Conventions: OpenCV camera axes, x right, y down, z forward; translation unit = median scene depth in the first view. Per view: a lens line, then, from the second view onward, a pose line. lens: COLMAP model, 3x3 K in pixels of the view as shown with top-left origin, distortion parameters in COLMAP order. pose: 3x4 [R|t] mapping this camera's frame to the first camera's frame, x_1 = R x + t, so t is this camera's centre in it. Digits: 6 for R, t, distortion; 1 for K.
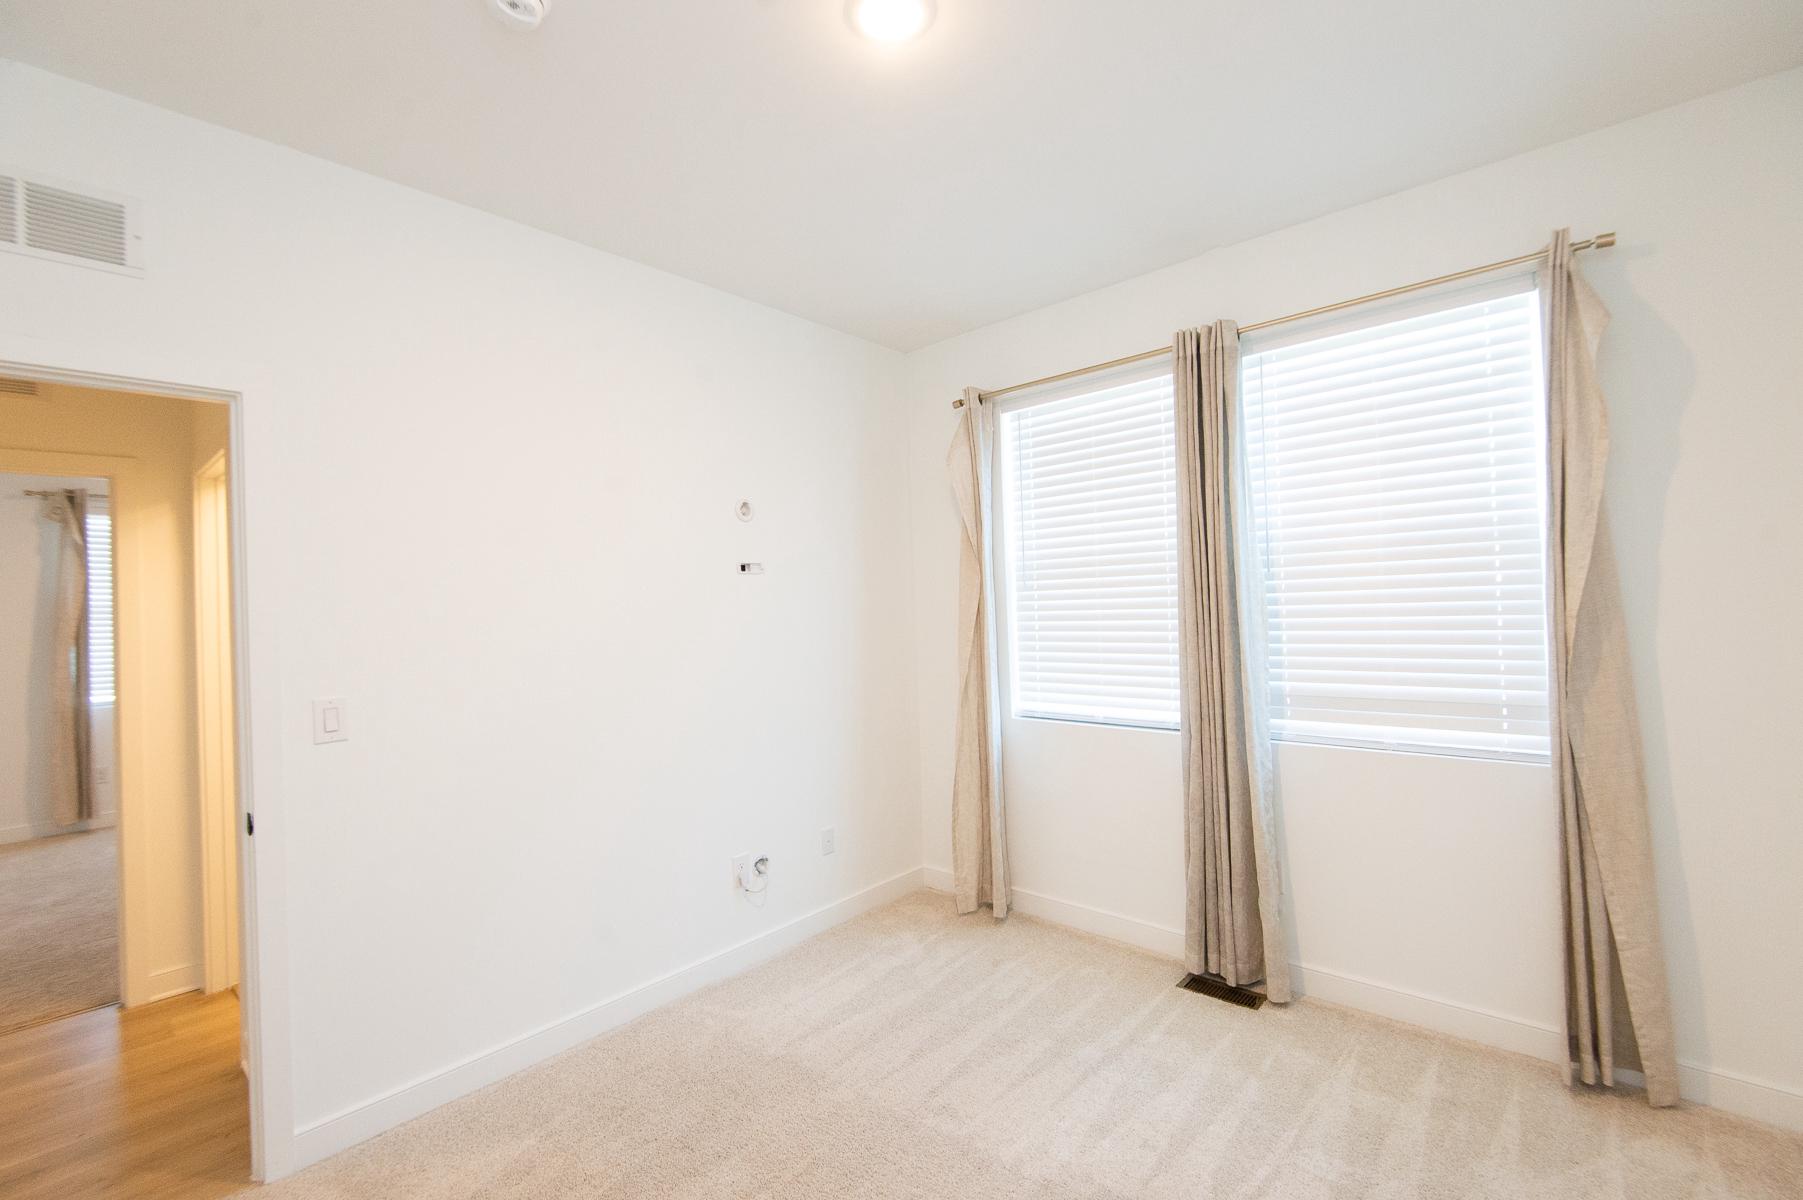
lens RADIAL K [[789.9, 0, 899.3], [0, 789.9, 597.7], [0, 0, 1]] dist [0.033176, -0.015858]
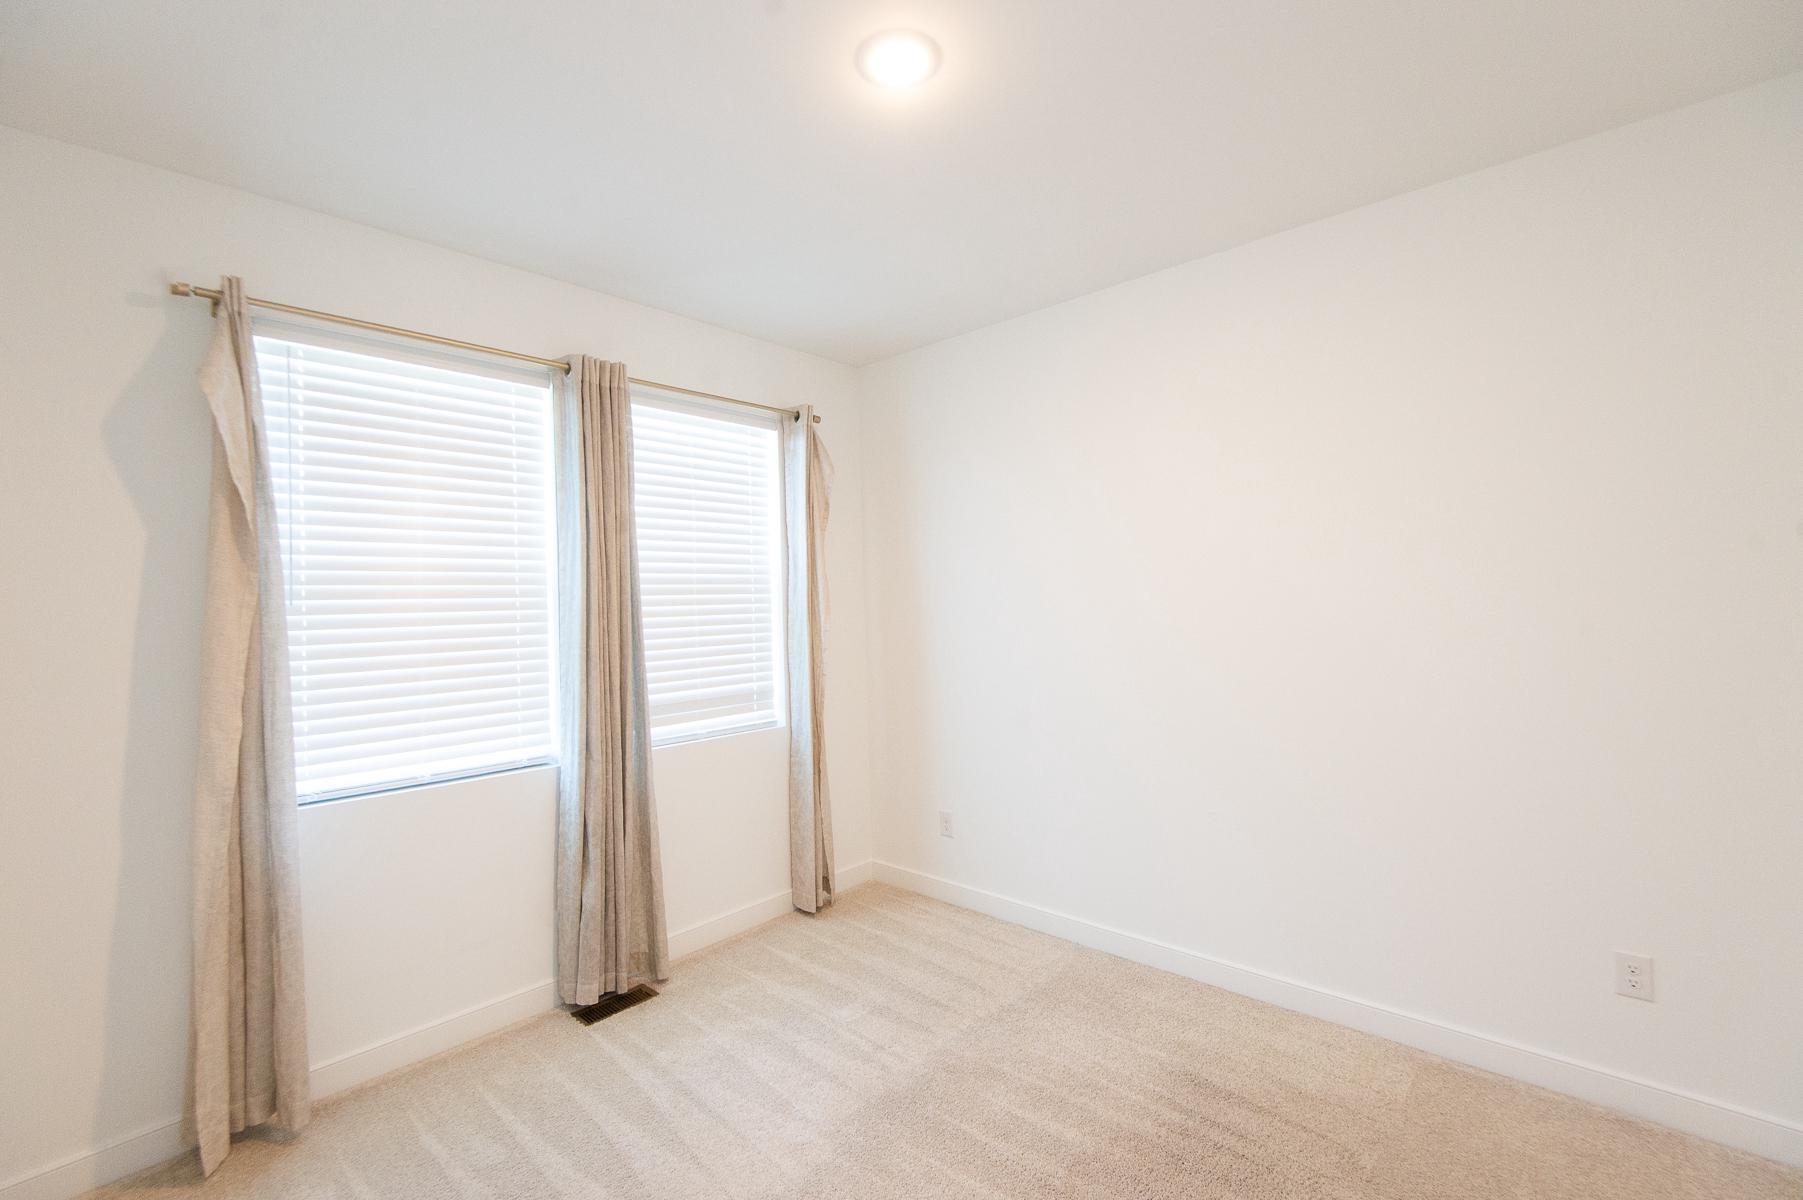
lens RADIAL K [[789.9, 0, 899.3], [0, 789.9, 597.7], [0, 0, 1]] dist [0.033176, -0.015858]
pose [[0.004010, 0.041676, 0.999123, -0.641563], [0.020298, 0.998922, -0.041750, 0.019124], [-0.999786, 0.020448, 0.003160, 0.617331]]
